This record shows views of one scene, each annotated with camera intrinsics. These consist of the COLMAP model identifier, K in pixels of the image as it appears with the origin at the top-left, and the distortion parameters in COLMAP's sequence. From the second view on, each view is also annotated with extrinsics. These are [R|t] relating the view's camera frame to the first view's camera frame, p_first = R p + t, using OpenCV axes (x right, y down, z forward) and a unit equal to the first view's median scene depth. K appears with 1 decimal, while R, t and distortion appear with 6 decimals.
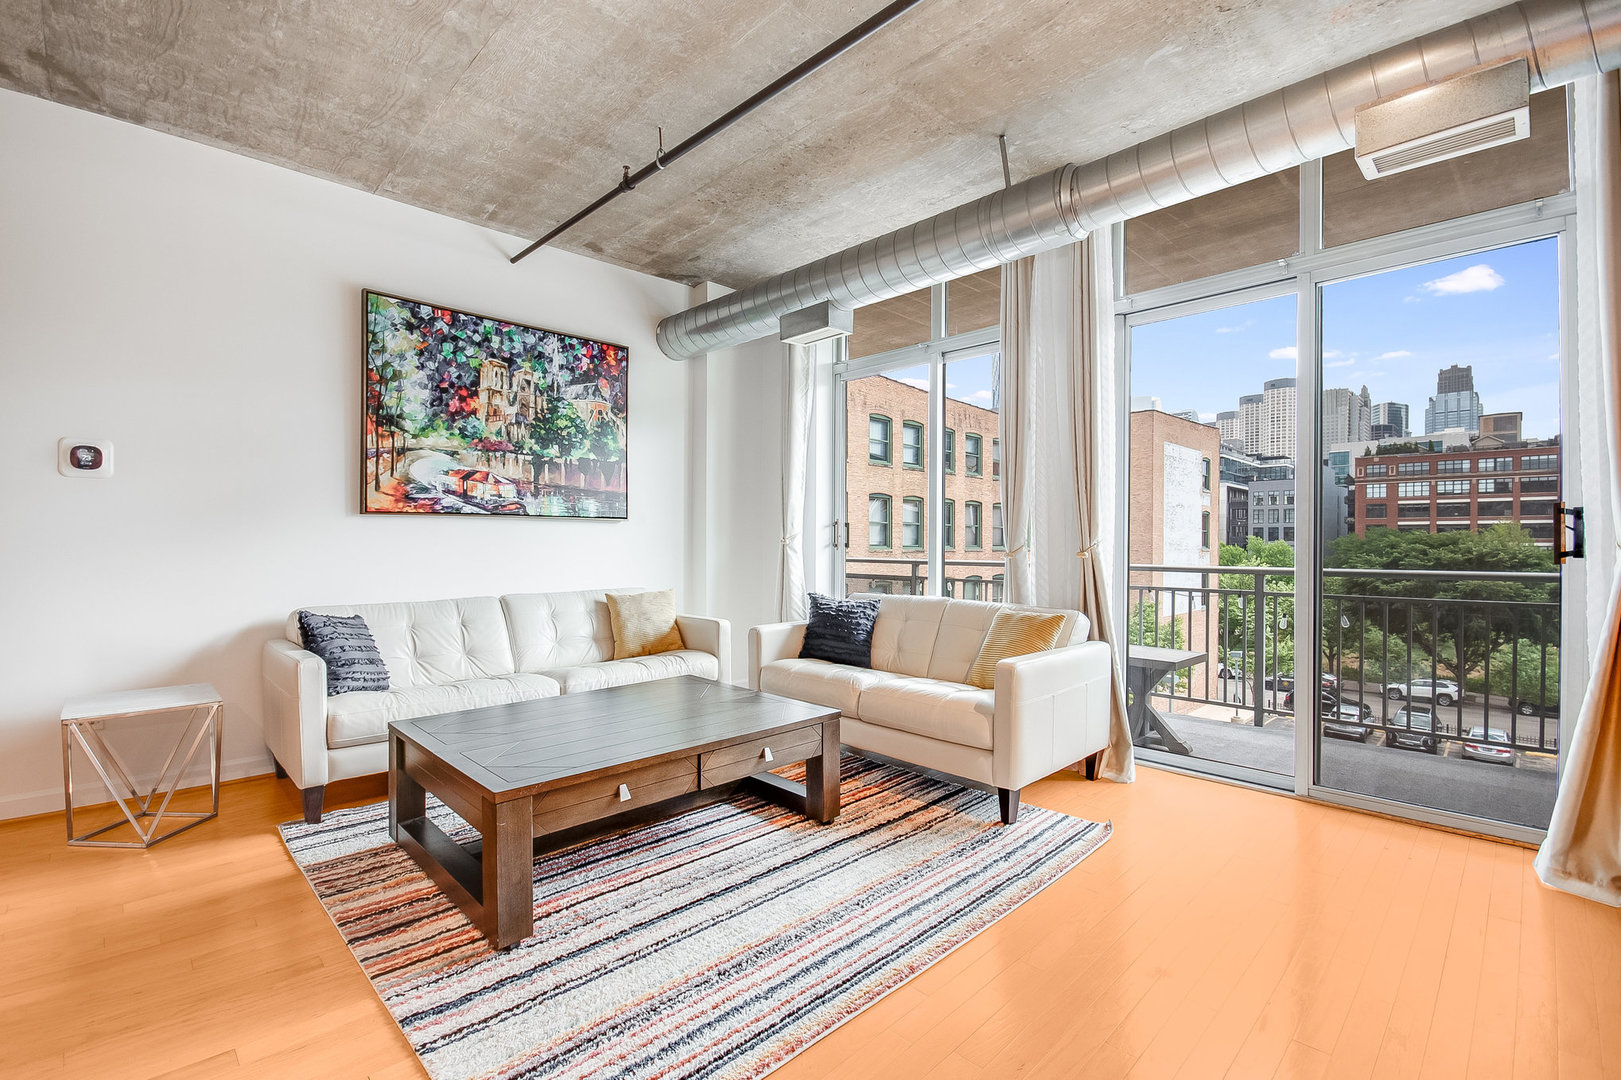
lens RADIAL K [[713.8, 0, 822.8], [0, 713.8, 540.5], [0, 0, 1]] dist [-0.000061, -0.000071]
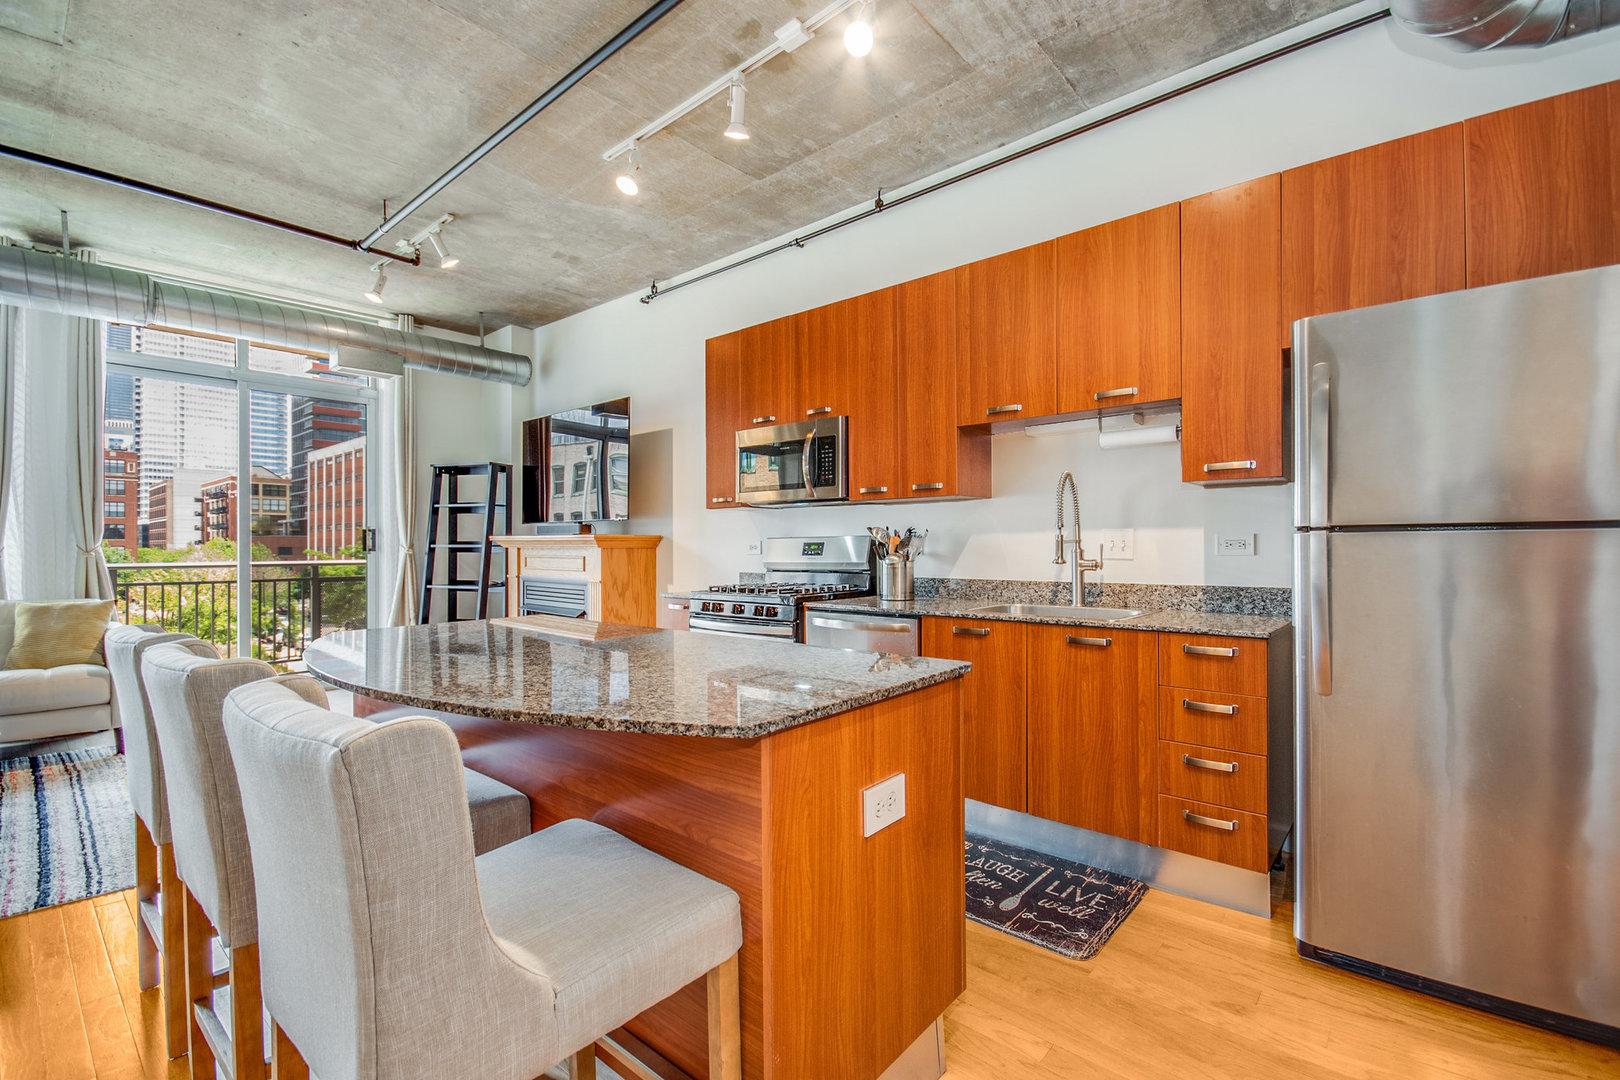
lens RADIAL K [[713.3, 0, 806.4], [0, 713.3, 540.3], [0, 0, 1]] dist [-0.000061, -0.000071]
pose [[-0.068755, 0.002384, 0.997631, -0.051474], [-0.001086, 0.999996, -0.002465, -0.000285], [-0.997633, -0.001253, -0.068752, -0.008811]]
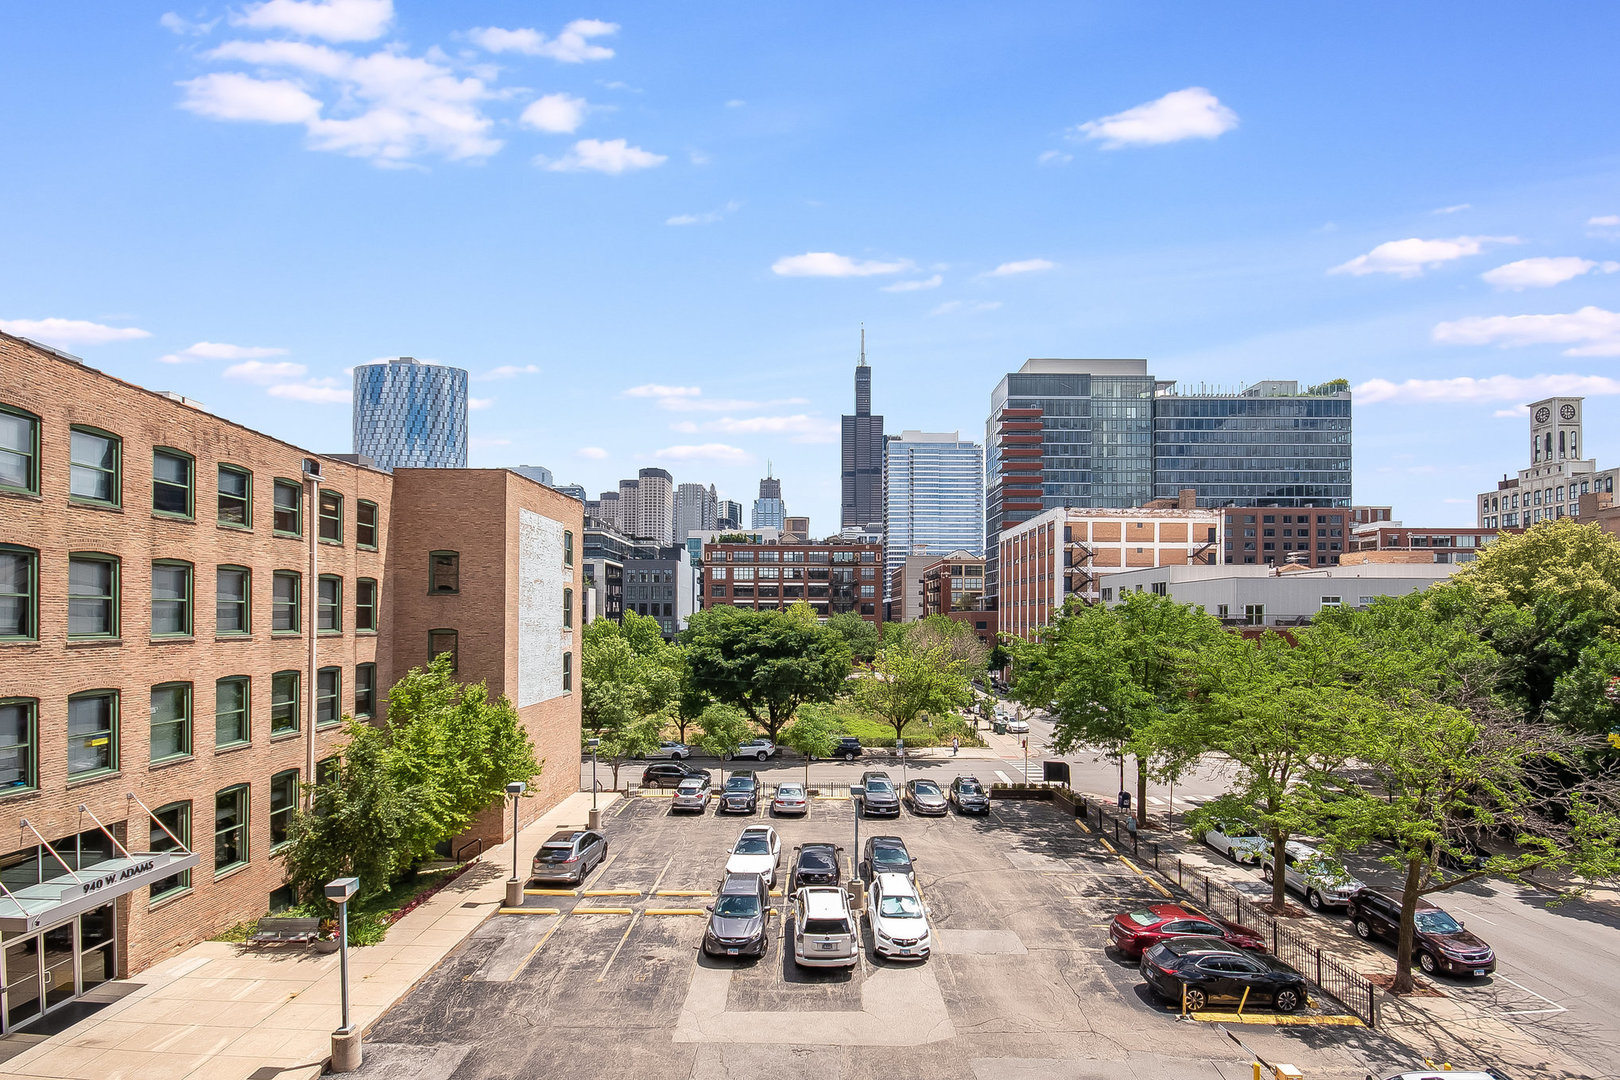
lens RADIAL K [[735.5, 0, 823.3], [0, 735.5, 602.5], [0, 0, 1]] dist [0.001848, 0.000132]
pose [[0.698110, 0.012828, 0.715875, 0.052157], [-0.002450, 0.999876, -0.015528, -0.005365], [-0.715986, 0.009087, 0.698056, 0.059193]]
